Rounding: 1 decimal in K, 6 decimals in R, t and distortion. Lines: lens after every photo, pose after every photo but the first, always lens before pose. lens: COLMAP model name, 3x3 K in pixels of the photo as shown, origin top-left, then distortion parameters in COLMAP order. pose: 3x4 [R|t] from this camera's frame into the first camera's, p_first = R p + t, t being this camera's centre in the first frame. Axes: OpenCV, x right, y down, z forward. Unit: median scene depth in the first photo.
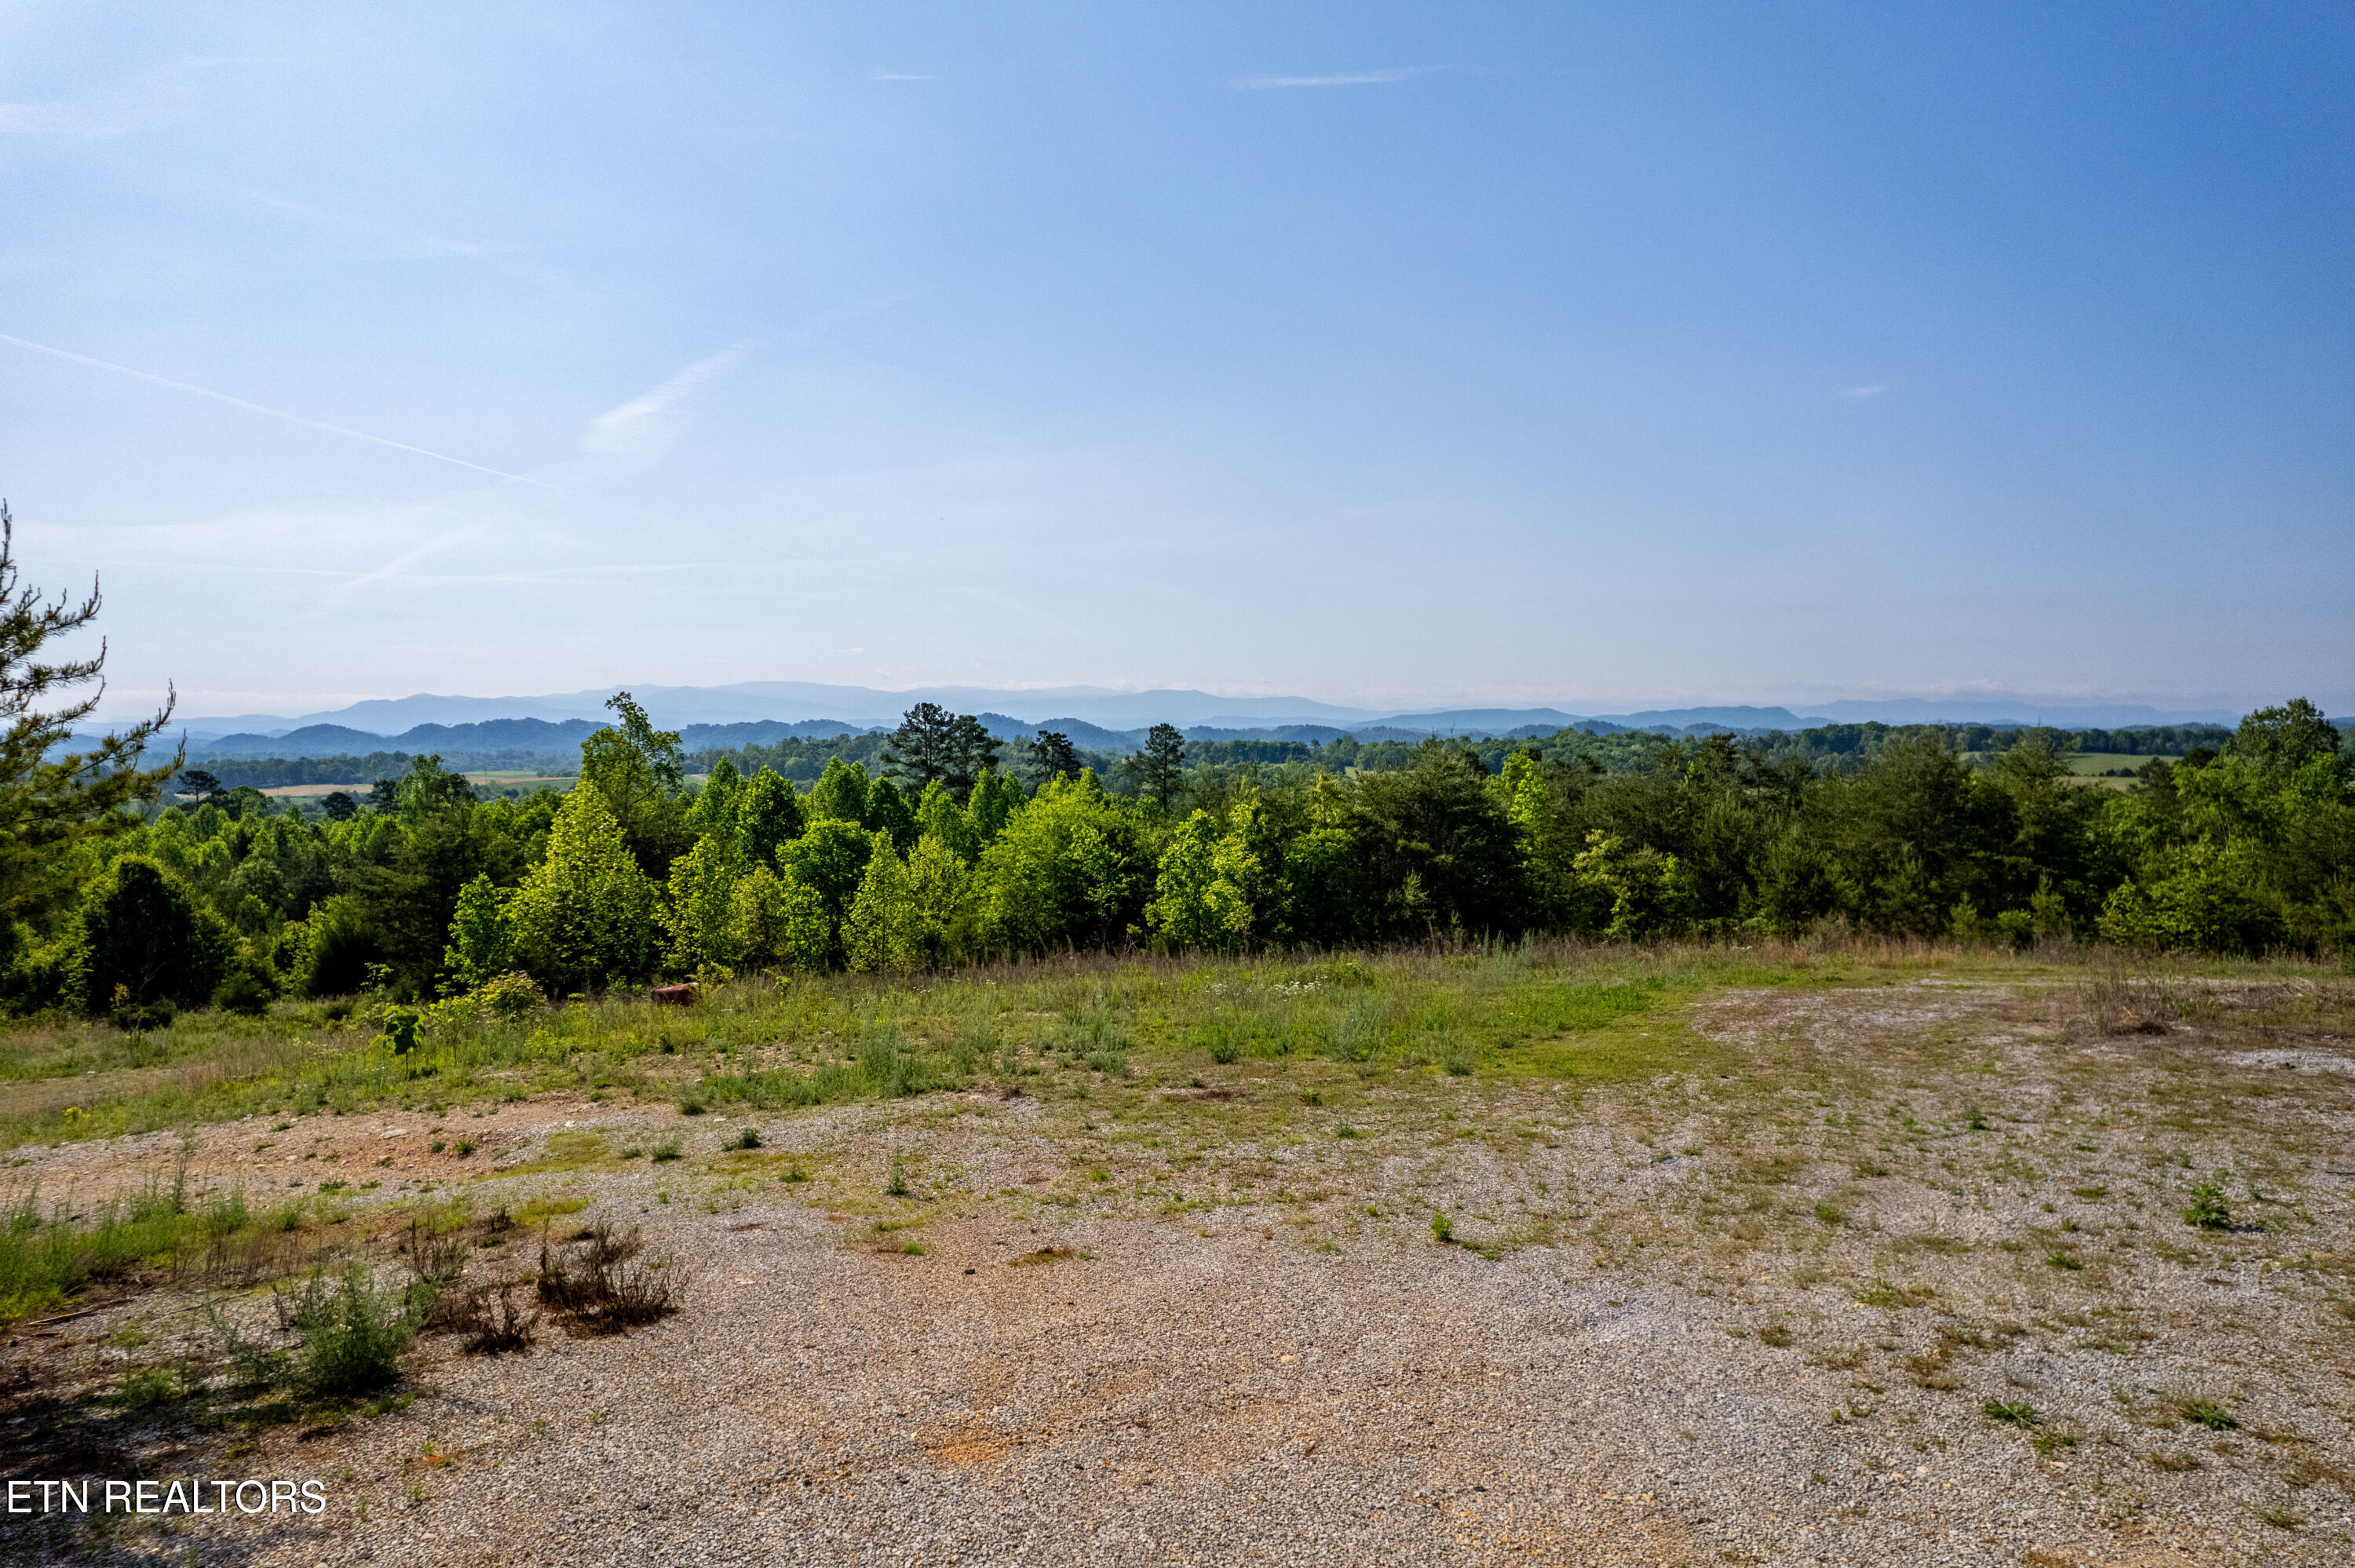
lens RADIAL K [[1508.9, 0, 1177.5], [0, 1508.9, 784.0], [0, 0, 1]] dist [-0.077673, 0.068571]
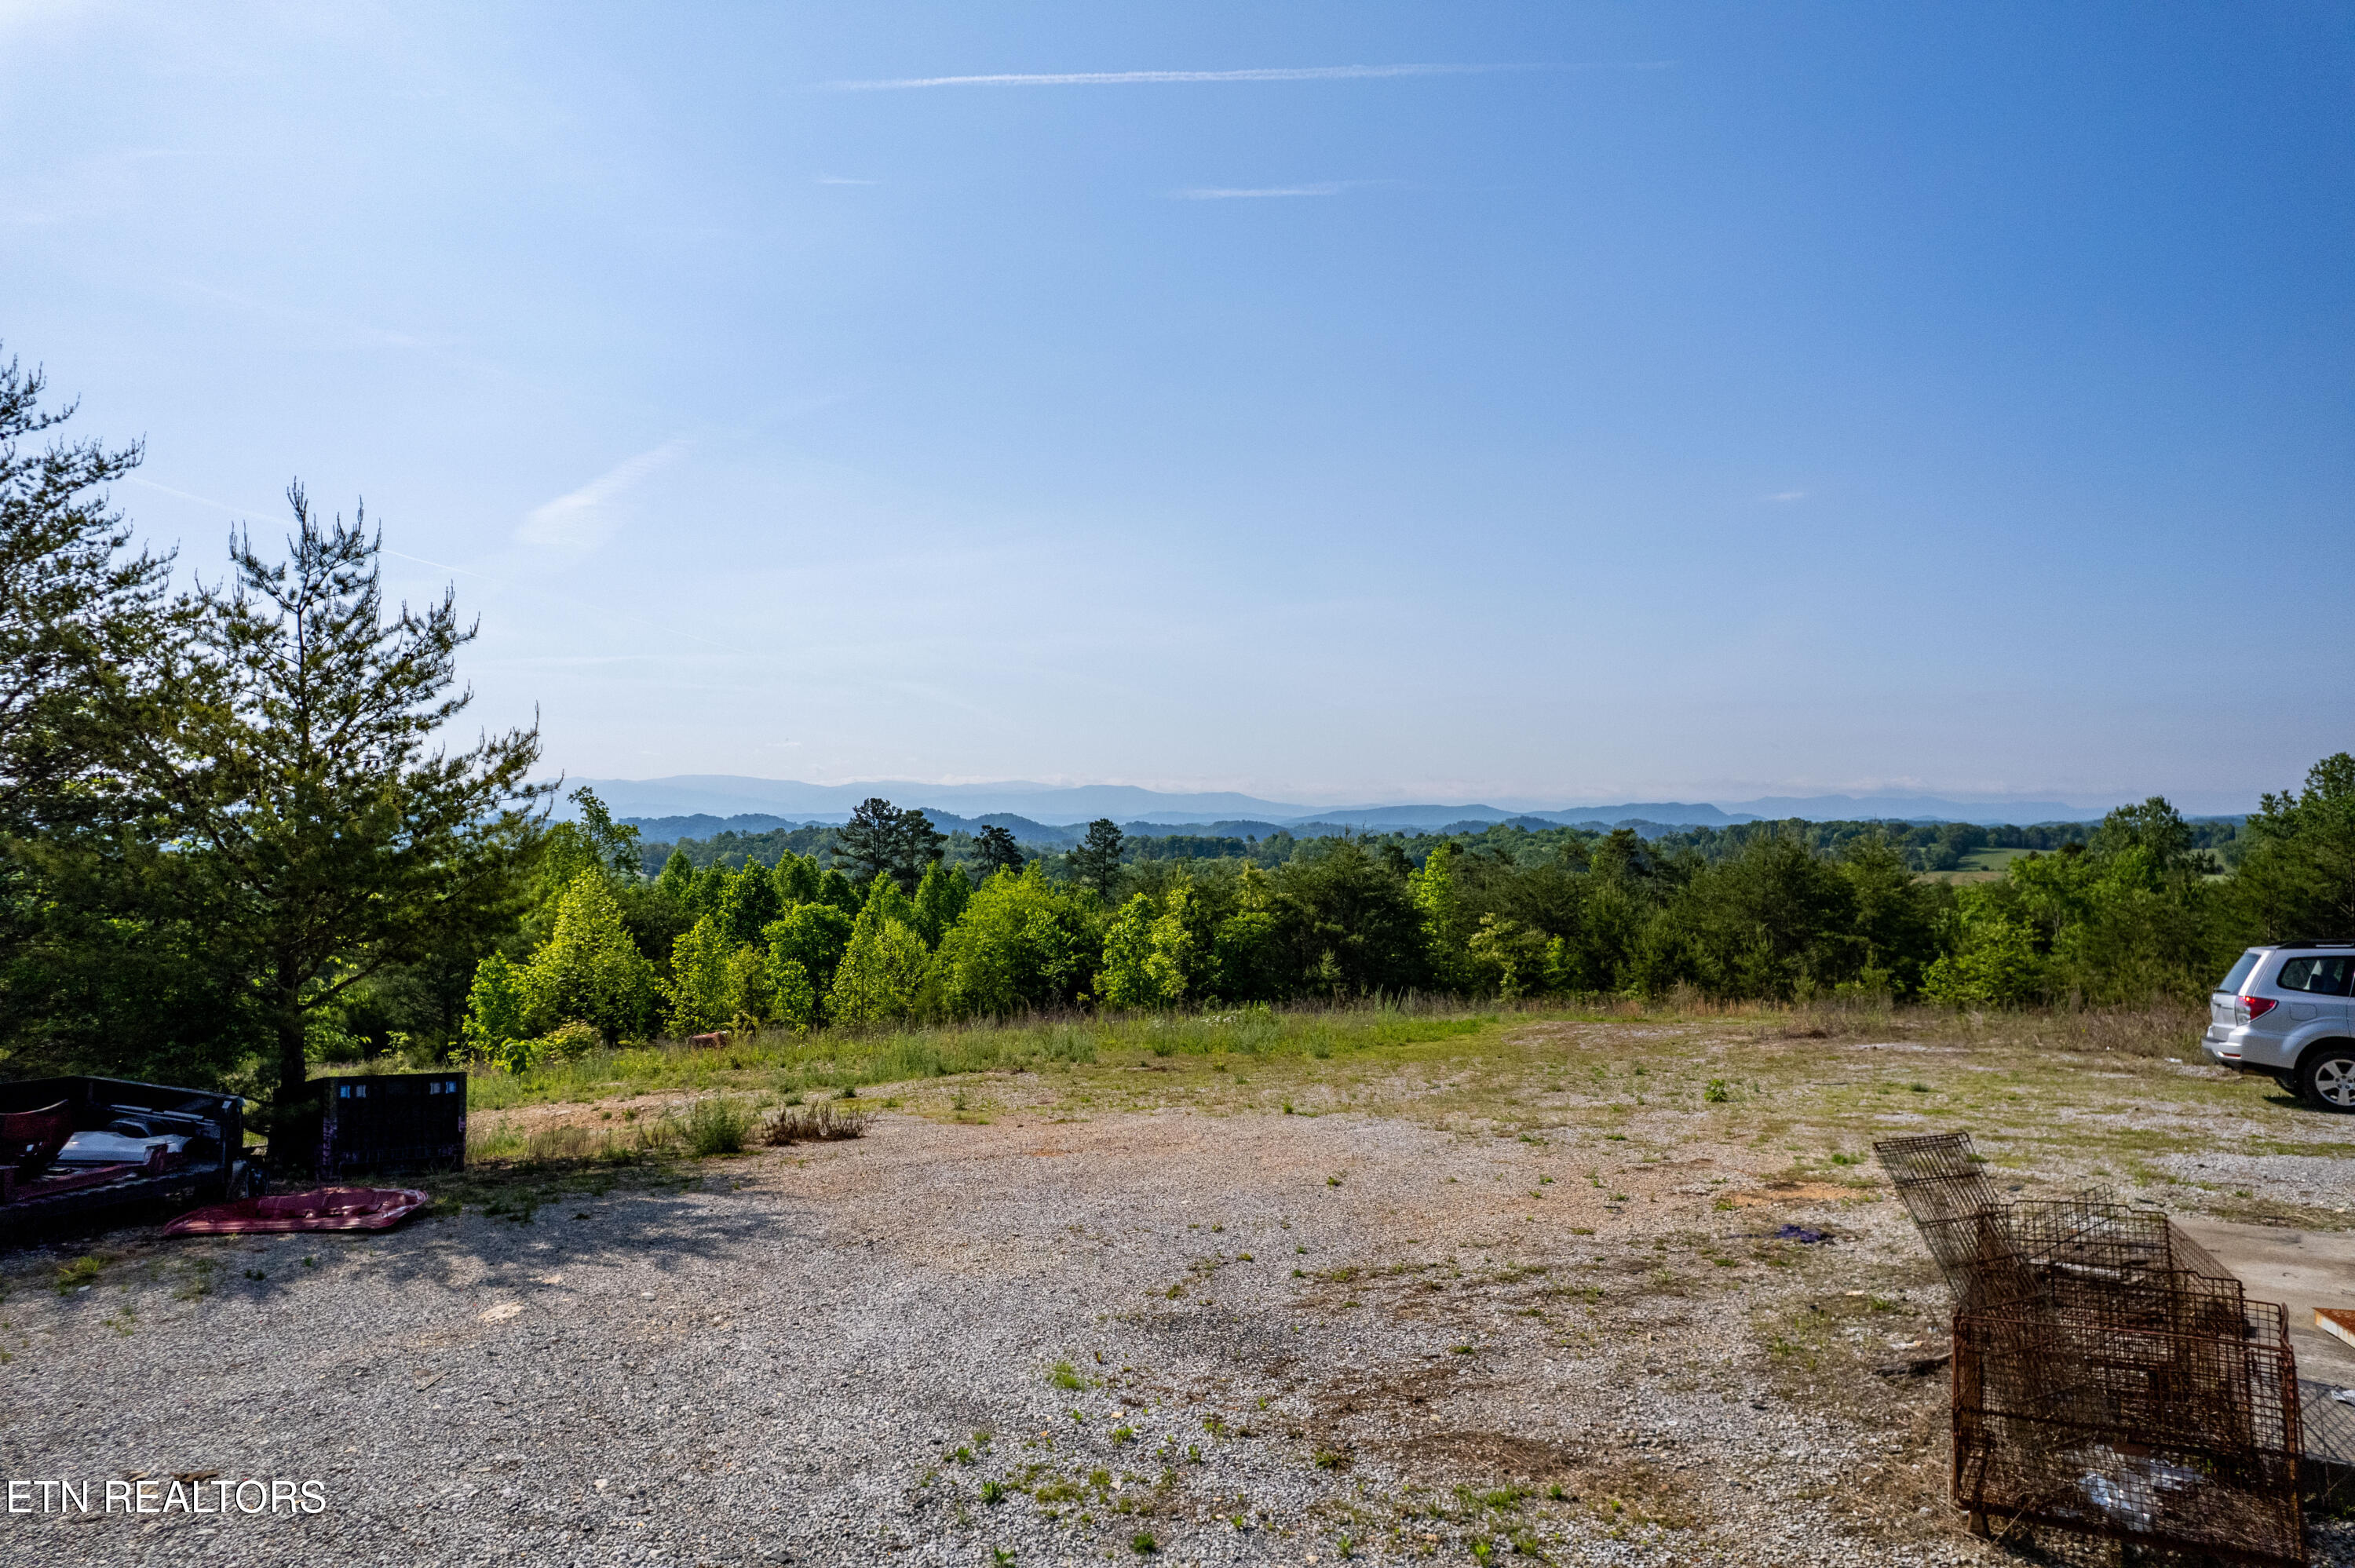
lens RADIAL K [[1508.9, 0, 1177.5], [0, 1508.9, 784.0], [0, 0, 1]] dist [-0.077673, 0.068571]
pose [[0.999118, 0.003760, 0.041815, -0.004350], [-0.001106, 0.997994, -0.063305, 0.005094], [-0.041969, 0.063203, 0.997118, -0.124631]]
